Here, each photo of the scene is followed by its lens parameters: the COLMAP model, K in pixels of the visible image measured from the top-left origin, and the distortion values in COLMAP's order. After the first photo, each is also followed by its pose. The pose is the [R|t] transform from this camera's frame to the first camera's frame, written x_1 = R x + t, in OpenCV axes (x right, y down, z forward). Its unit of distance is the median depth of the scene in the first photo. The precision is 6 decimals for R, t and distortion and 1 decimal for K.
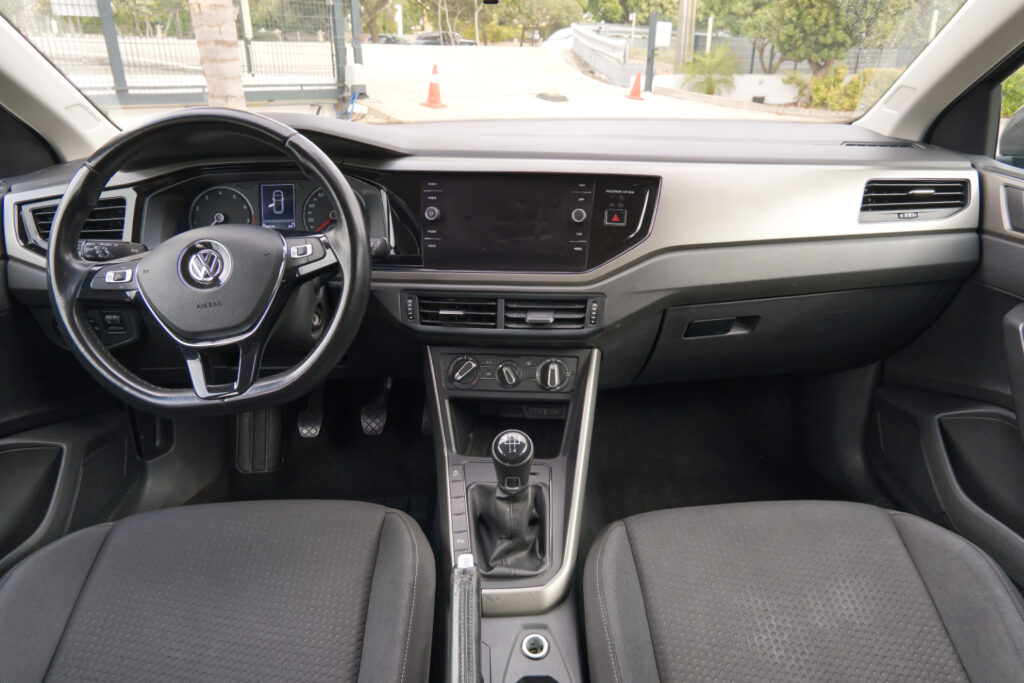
lens RADIAL K [[660.2, 0, 512.0], [0, 660.2, 341.5], [0, 0, 1]] dist [0.003933, -0.004342]
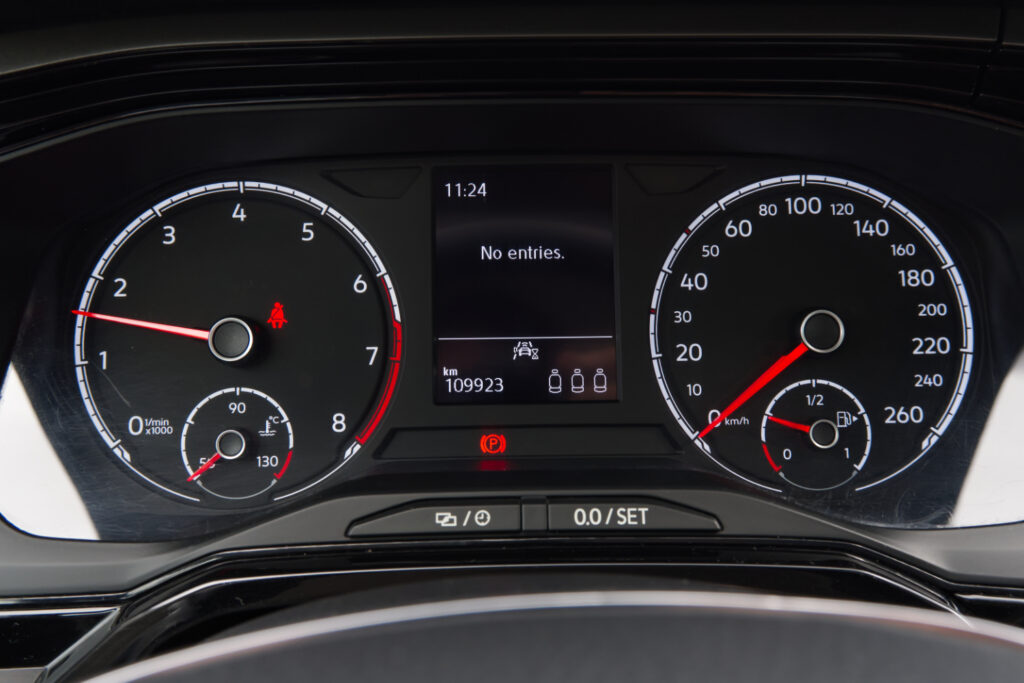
lens RADIAL K [[934.8, 0, 511.3], [0, 934.8, 325.8], [0, 0, 1]] dist [-0.008740, -0.004858]
pose [[0.999686, 0.015328, -0.019822, -0.381322], [-0.017832, 0.990945, -0.133080, -0.167381], [0.017603, 0.133392, 0.990907, 0.784069]]
